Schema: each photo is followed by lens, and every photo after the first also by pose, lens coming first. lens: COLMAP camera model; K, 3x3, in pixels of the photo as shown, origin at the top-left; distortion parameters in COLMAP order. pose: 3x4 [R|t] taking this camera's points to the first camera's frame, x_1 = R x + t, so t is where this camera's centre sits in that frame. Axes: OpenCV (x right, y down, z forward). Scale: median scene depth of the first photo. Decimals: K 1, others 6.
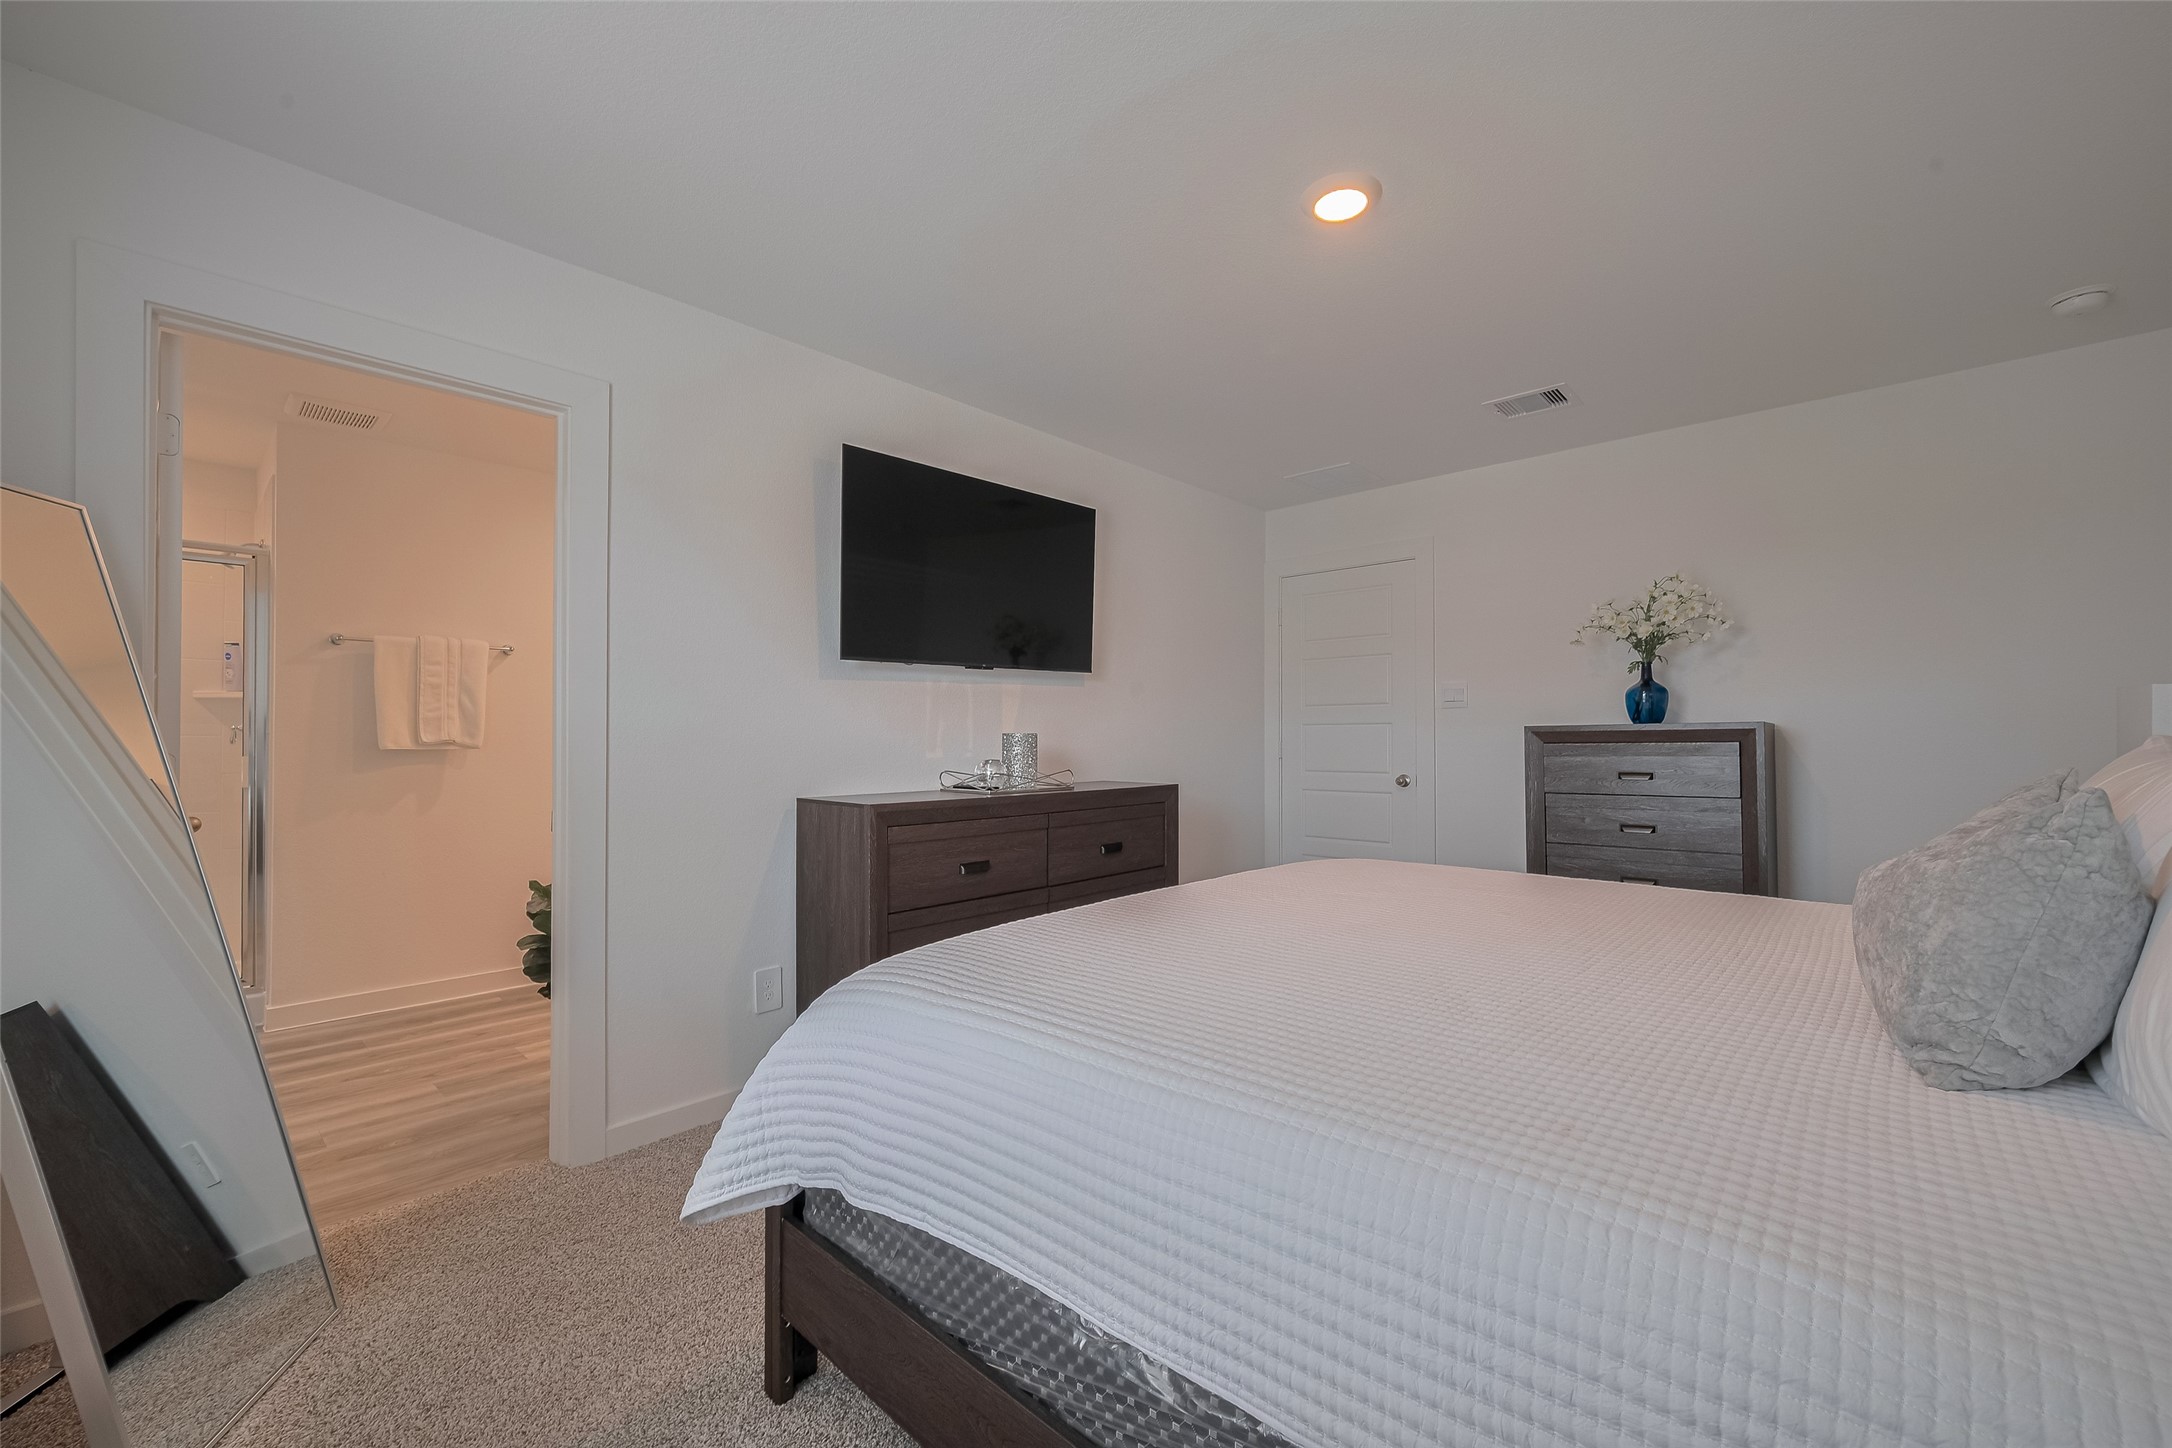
lens RADIAL K [[870.1, 0, 1096.0], [0, 870.1, 732.9], [0, 0, 1]] dist [-0.000235, 0.000070]
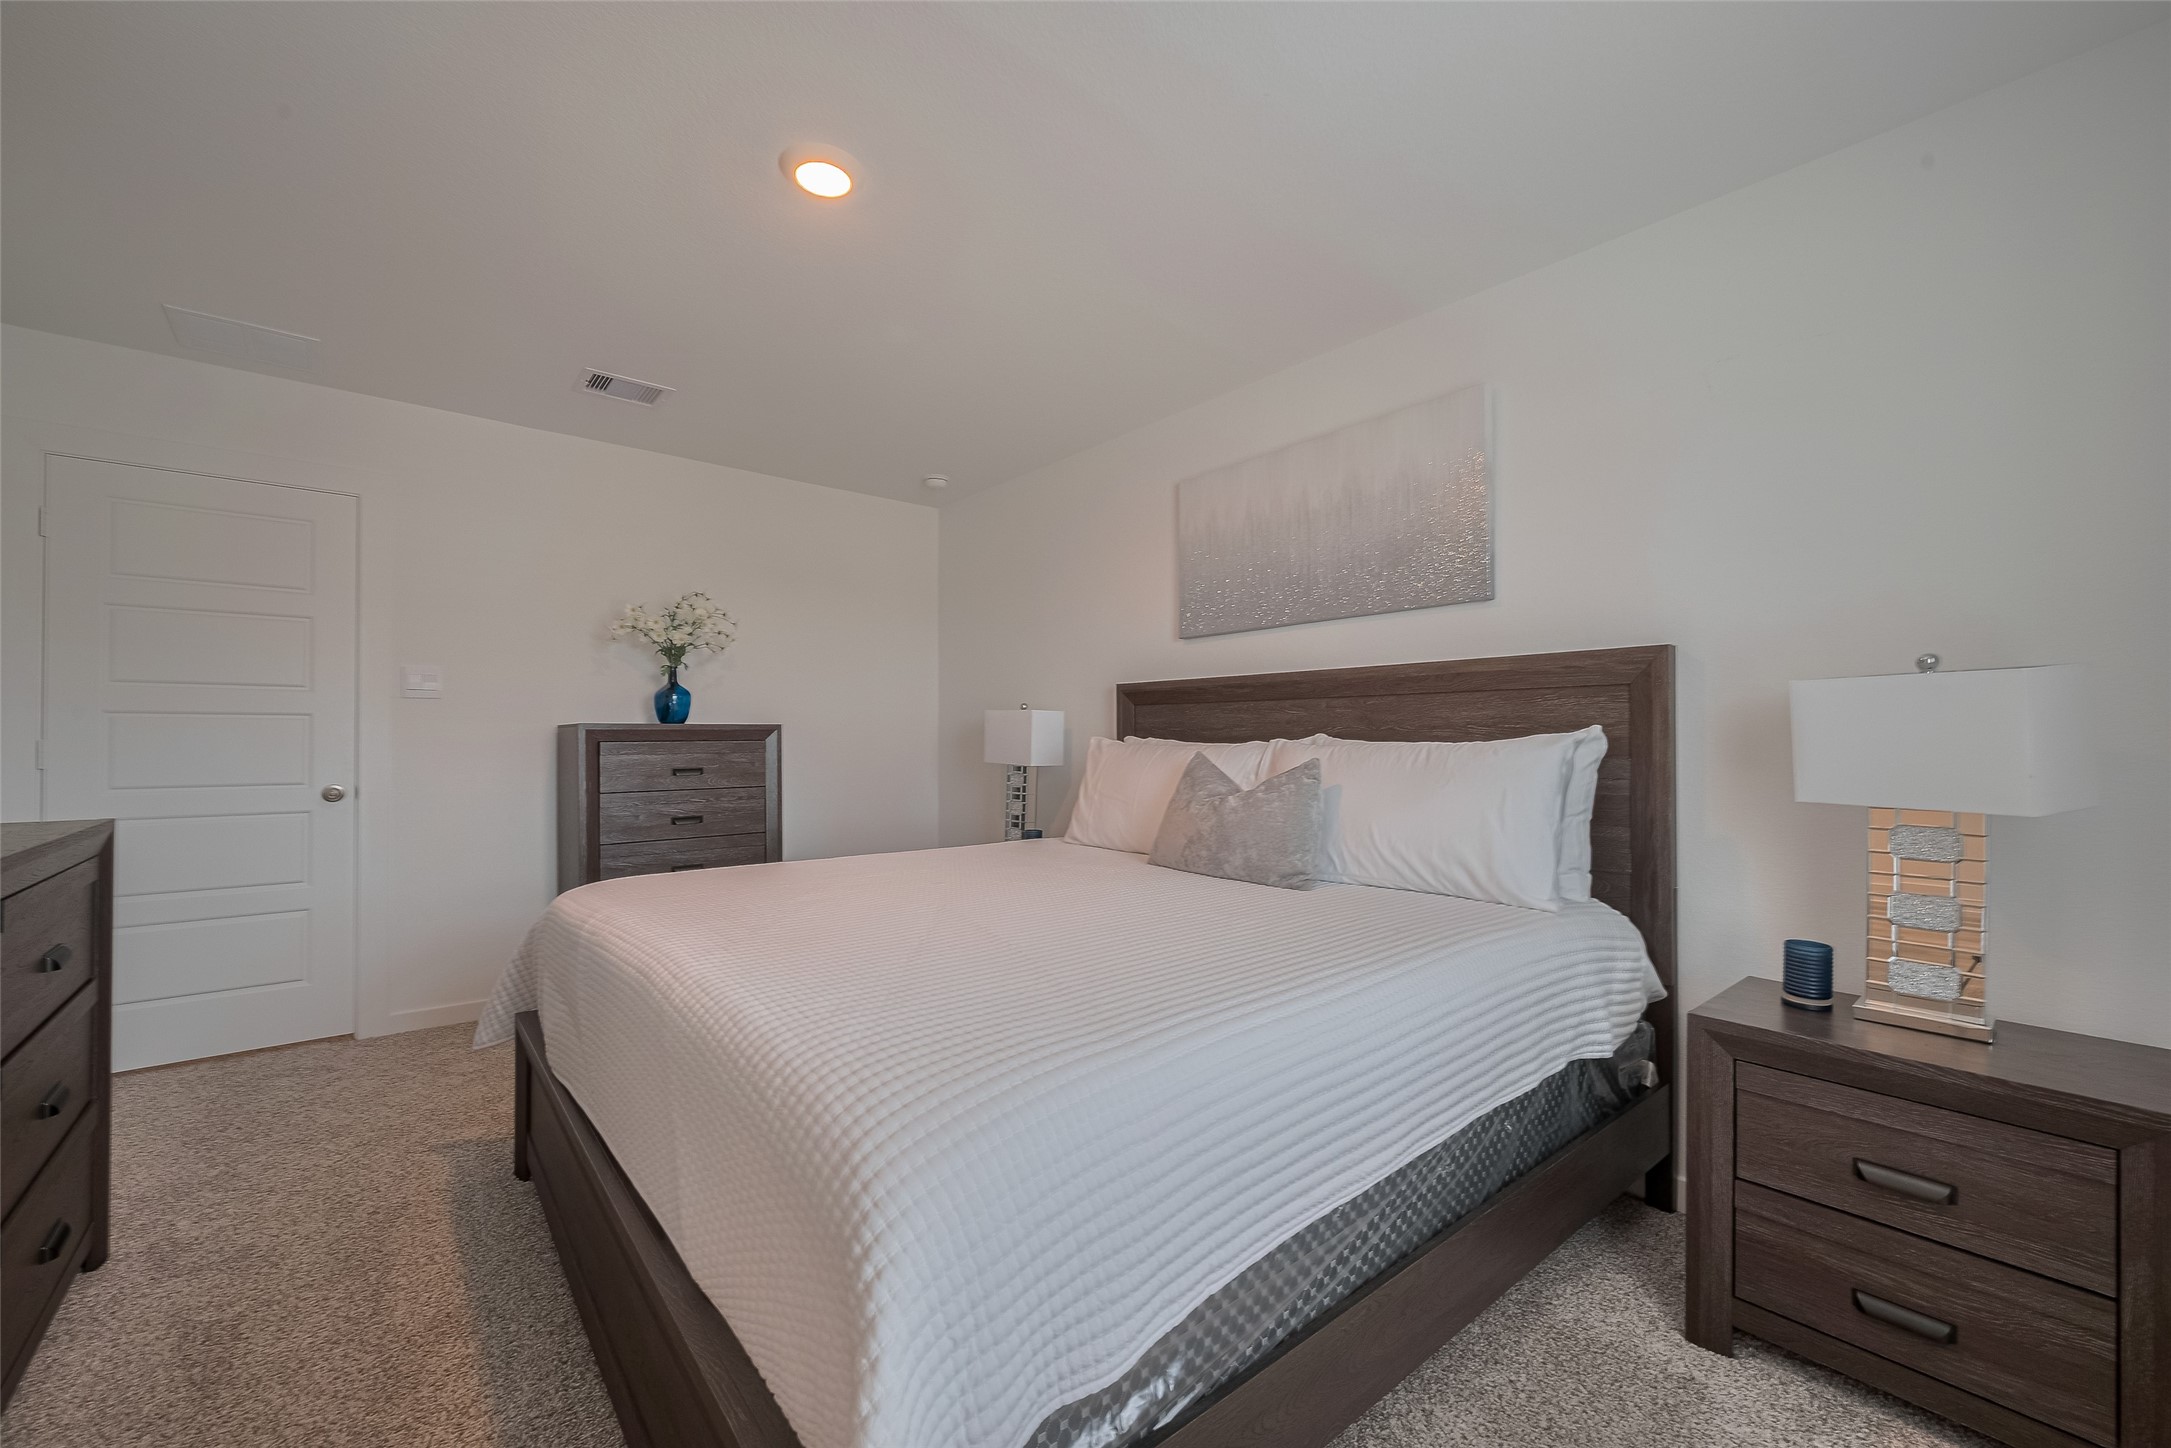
lens RADIAL K [[853.7, 0, 1091.5], [0, 853.7, 740.4], [0, 0, 1]] dist [-0.000173, 0.000117]
pose [[0.136723, -0.000117, 0.990609, -0.356355], [-0.008022, 0.999967, 0.001225, 0.004141], [-0.990577, -0.008114, 0.136718, 0.335759]]
